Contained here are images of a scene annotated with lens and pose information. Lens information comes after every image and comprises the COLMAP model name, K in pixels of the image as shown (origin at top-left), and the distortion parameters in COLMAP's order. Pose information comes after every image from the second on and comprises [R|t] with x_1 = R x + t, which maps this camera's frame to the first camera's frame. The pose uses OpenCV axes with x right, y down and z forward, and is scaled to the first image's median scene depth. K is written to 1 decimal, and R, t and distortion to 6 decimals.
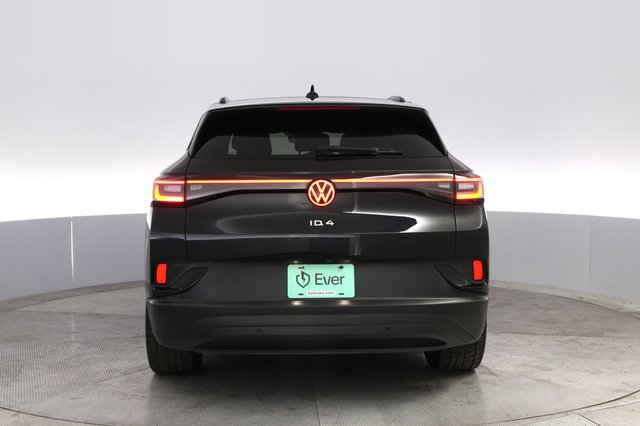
lens RADIAL K [[543.9, 0, 324.9], [0, 543.9, 217.8], [0, 0, 1]] dist [-0.001153, 0.010859]
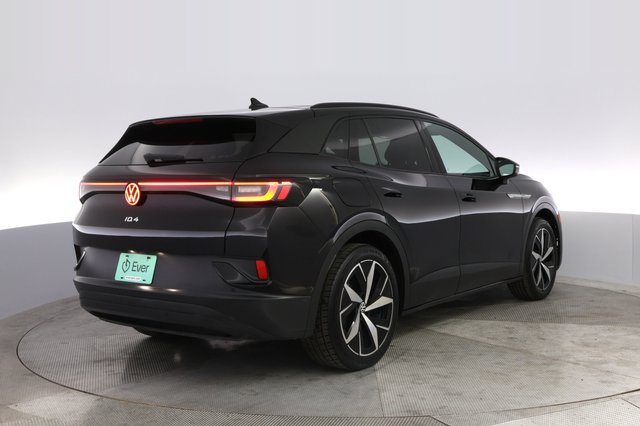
lens RADIAL K [[543.9, 0, 316.9], [0, 543.9, 207.5], [0, 0, 1]] dist [-0.001153, 0.010859]
pose [[0.907446, 0.024120, -0.419475, 0.800706], [-0.033506, 0.999326, -0.015022, -0.011036], [0.418830, 0.027686, 0.907642, 0.081563]]
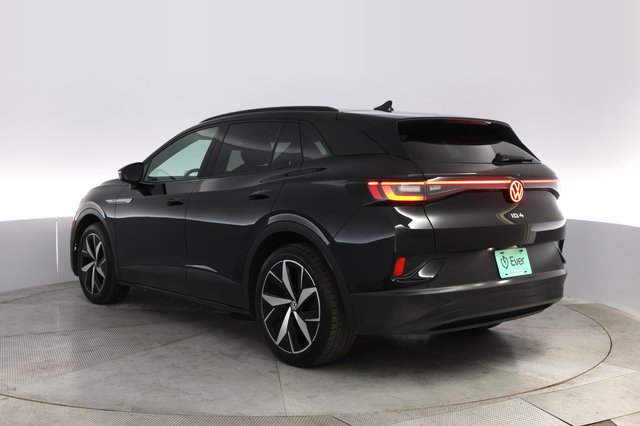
lens RADIAL K [[543.9, 0, 317.2], [0, 543.9, 208.8], [0, 0, 1]] dist [-0.001153, 0.010859]
pose [[0.909359, -0.025406, 0.415236, -0.873033], [0.037841, 0.999047, -0.021744, 0.004030], [-0.414288, 0.035486, 0.909454, 0.055848]]
